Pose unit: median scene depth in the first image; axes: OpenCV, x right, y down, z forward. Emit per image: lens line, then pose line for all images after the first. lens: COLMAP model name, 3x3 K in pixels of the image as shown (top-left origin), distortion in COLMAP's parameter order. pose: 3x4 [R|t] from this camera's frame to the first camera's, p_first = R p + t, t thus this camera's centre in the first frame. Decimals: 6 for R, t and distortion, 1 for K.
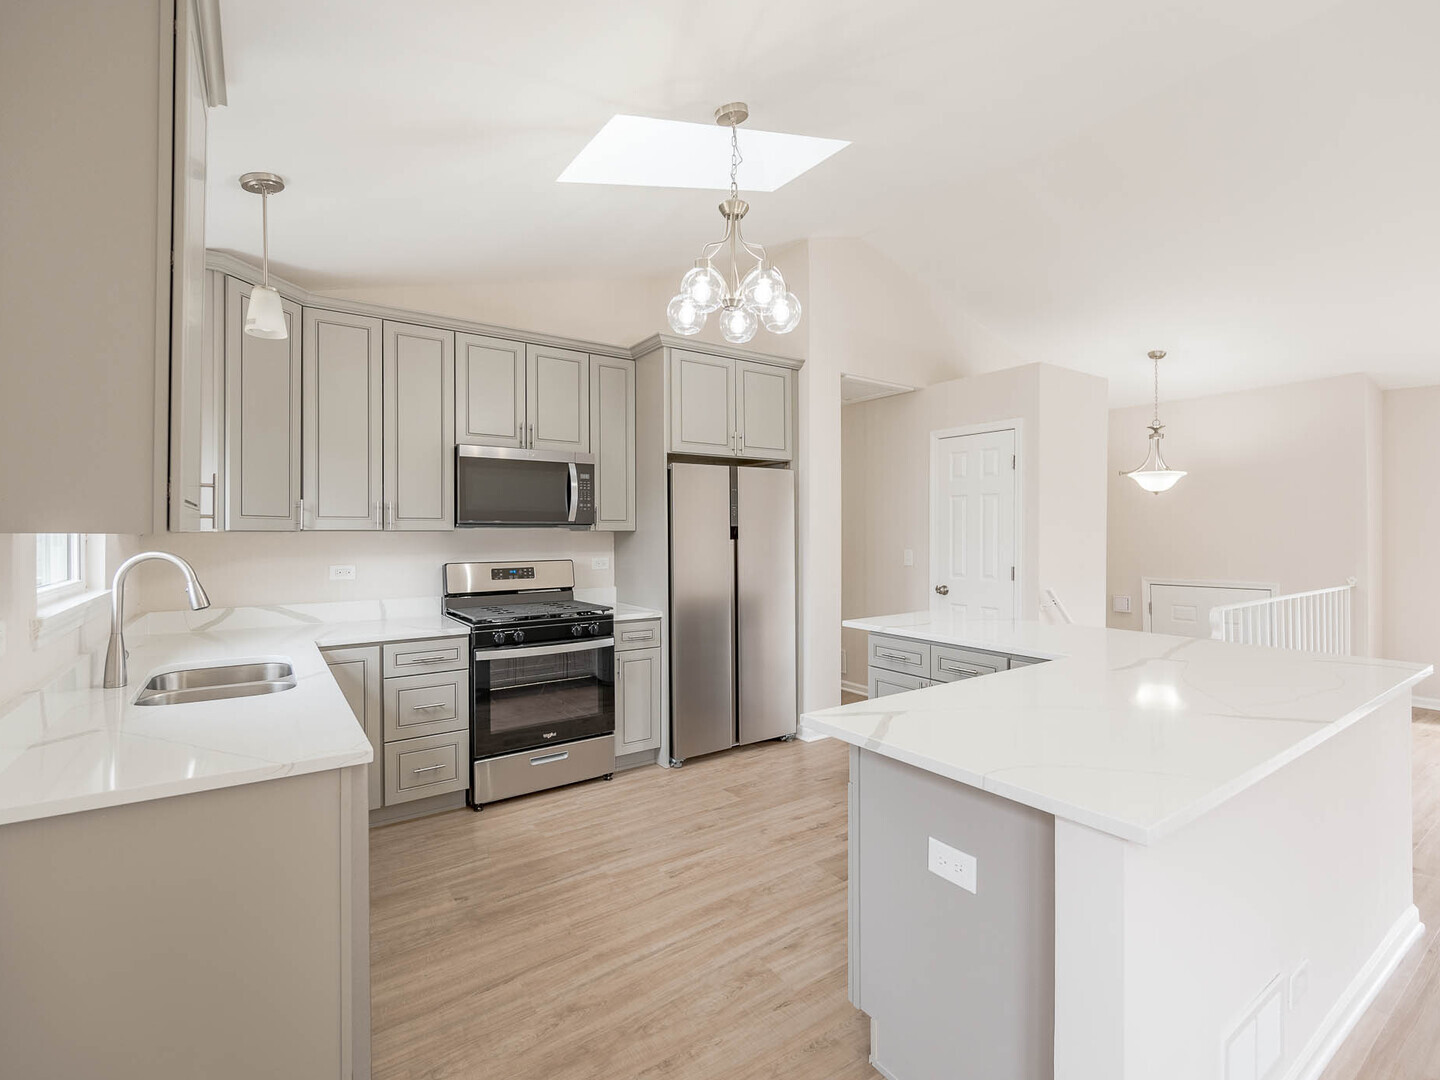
lens RADIAL K [[667.1, 0, 720.0], [0, 667.1, 540.0], [0, 0, 1]] dist [-0.000670, 0.000106]
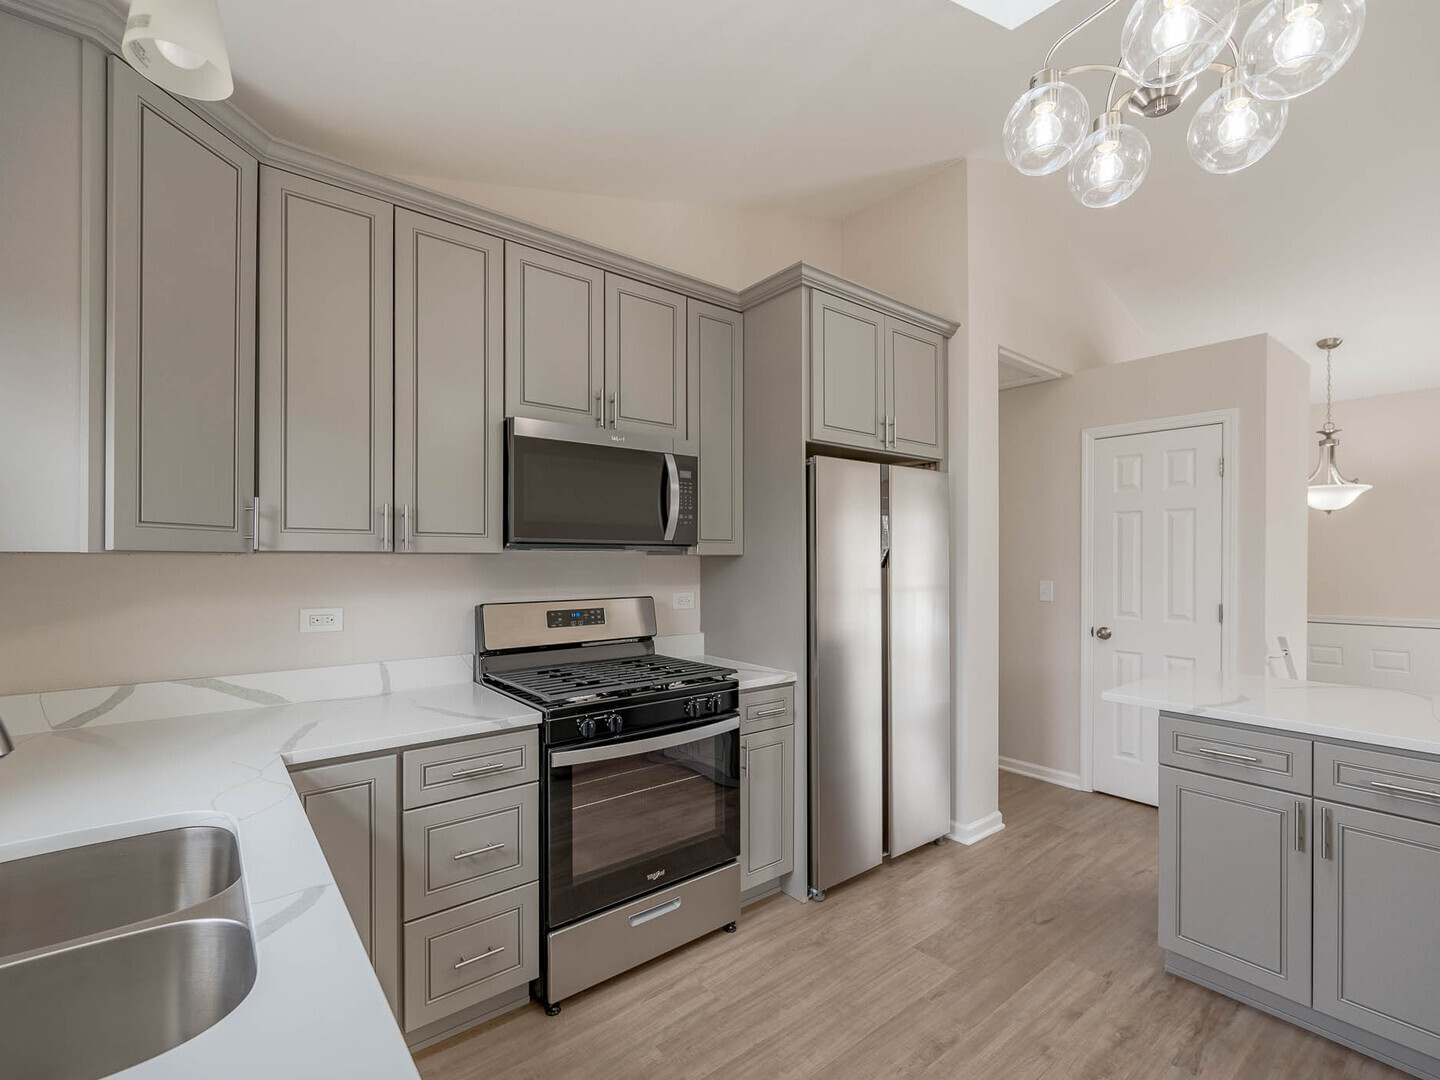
lens RADIAL K [[651.5, 0, 704.6], [0, 651.5, 564.4], [0, 0, 1]] dist [-0.000804, -0.000306]
pose [[0.998523, 0.002449, 0.054277, -0.229840], [-0.002331, 0.999995, -0.002236, -0.002641], [-0.054283, 0.002106, 0.998523, 0.354917]]
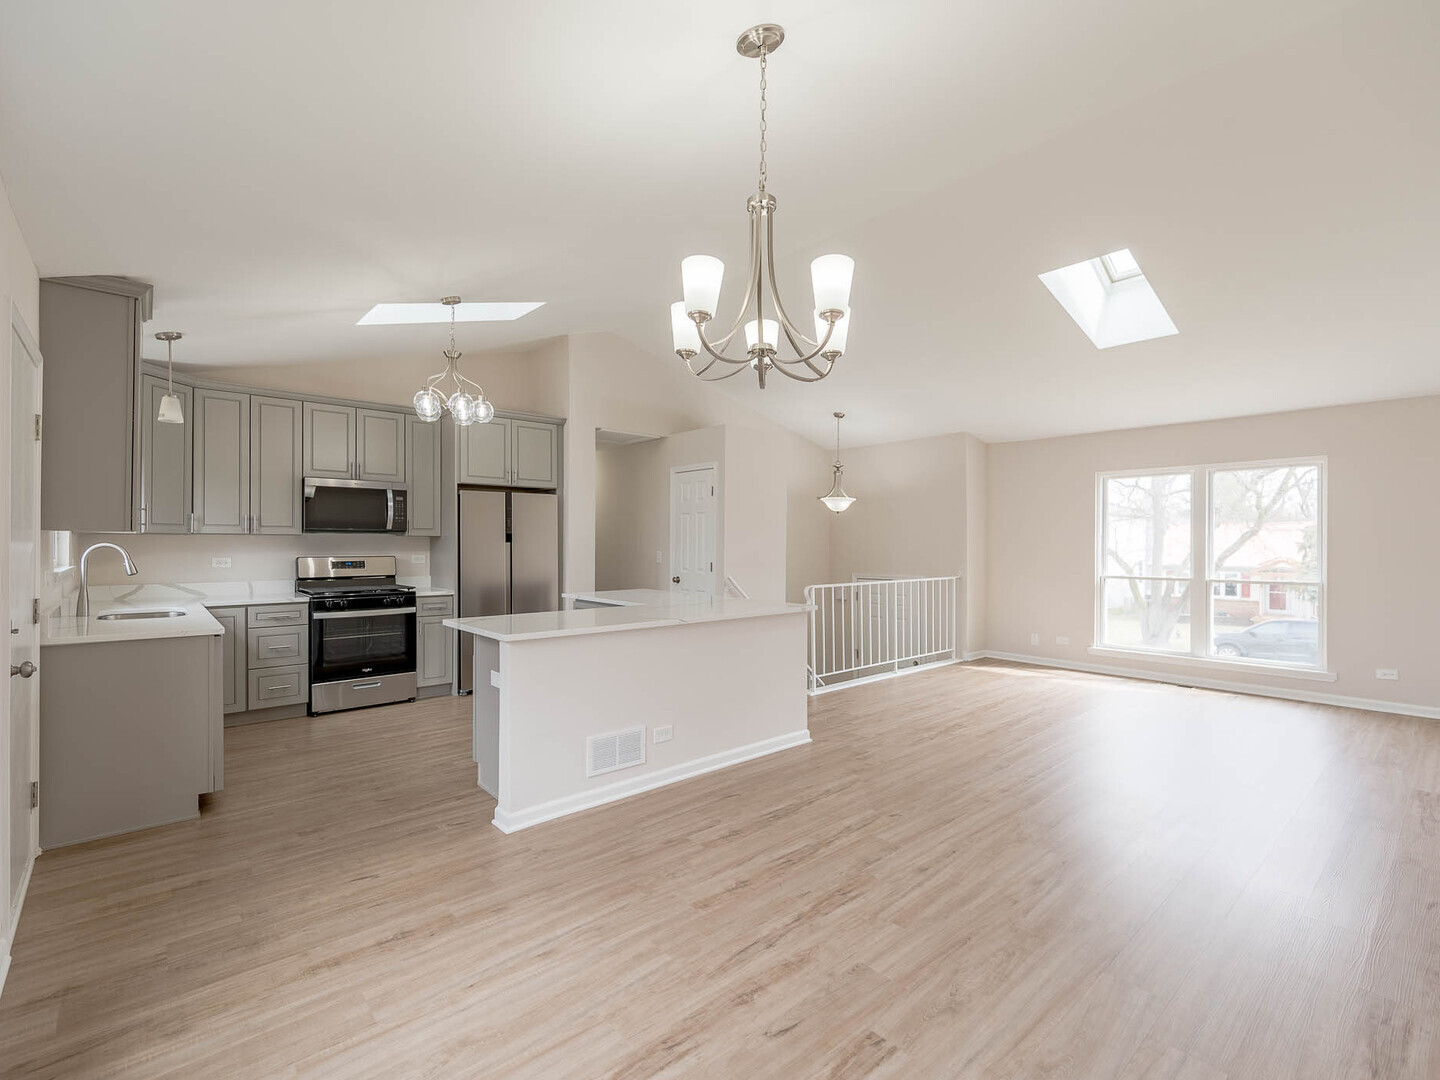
lens RADIAL K [[659.7, 0, 704.7], [0, 659.7, 549.8], [0, 0, 1]] dist [0.001013, 0.000066]
pose [[0.995185, 0.002953, 0.097970, 0.340672], [-0.002764, 0.999994, -0.002059, 0.019289], [-0.097976, 0.001778, 0.995187, -0.537266]]
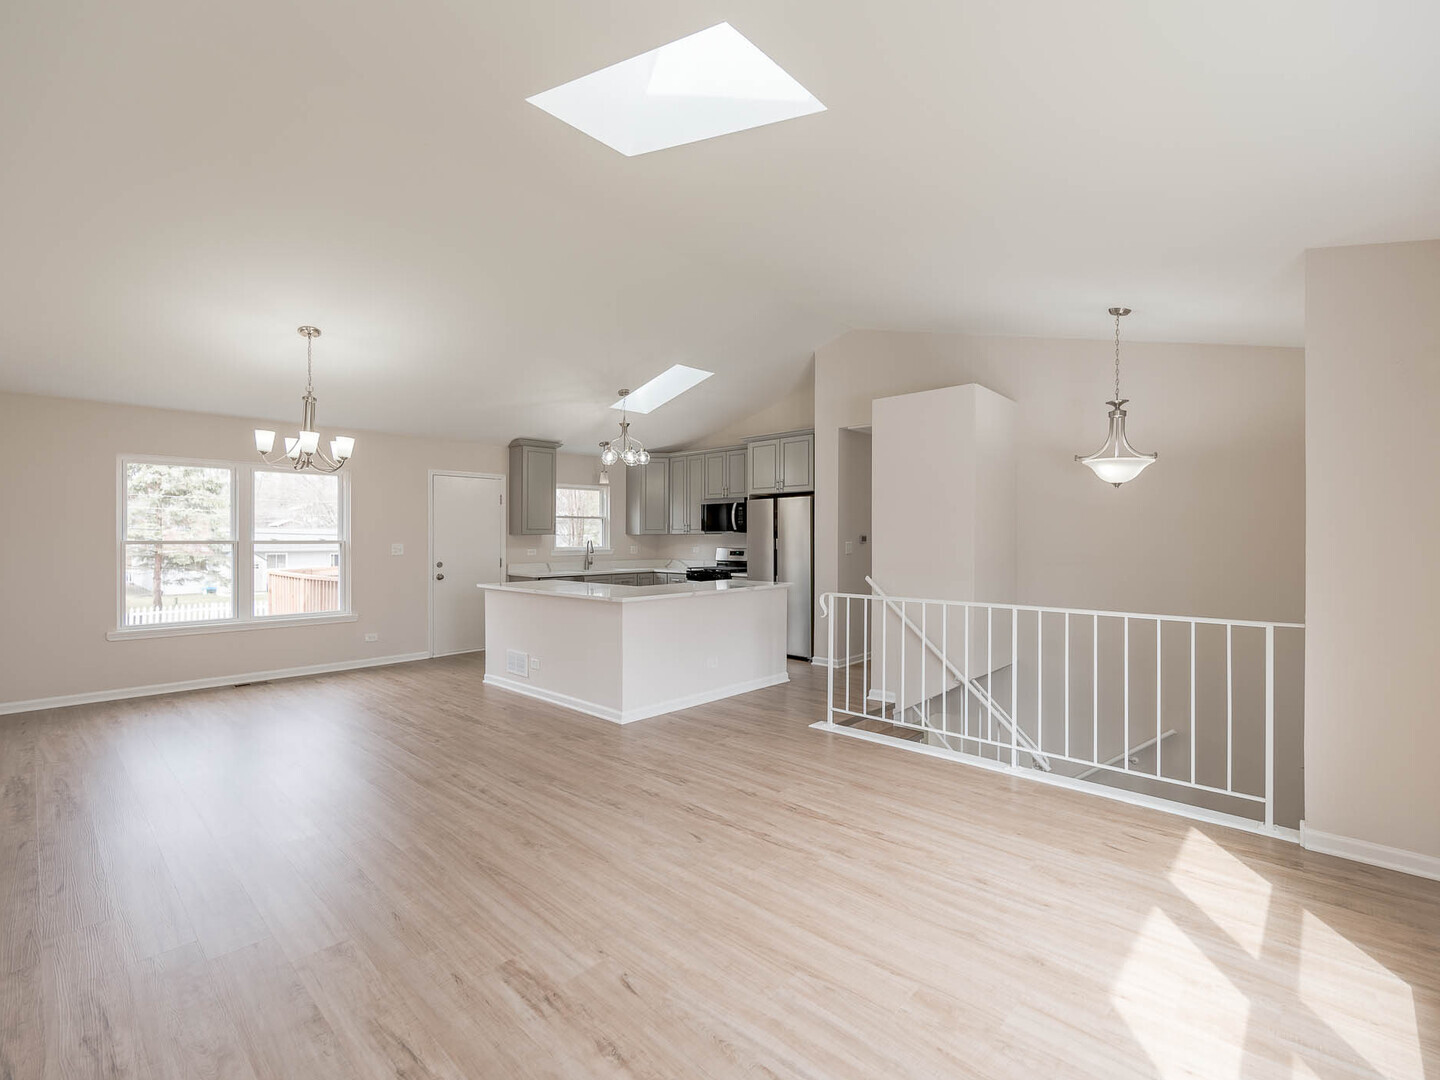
lens RADIAL K [[655.6, 0, 745.6], [0, 655.6, 539.3], [0, 0, 1]] dist [-0.000620, -0.000292]
pose [[0.222041, 0.004343, -0.975028, 1.936766], [-0.013463, 0.999908, 0.001387, -0.000299], [0.974944, 0.012819, 0.222079, 0.579059]]
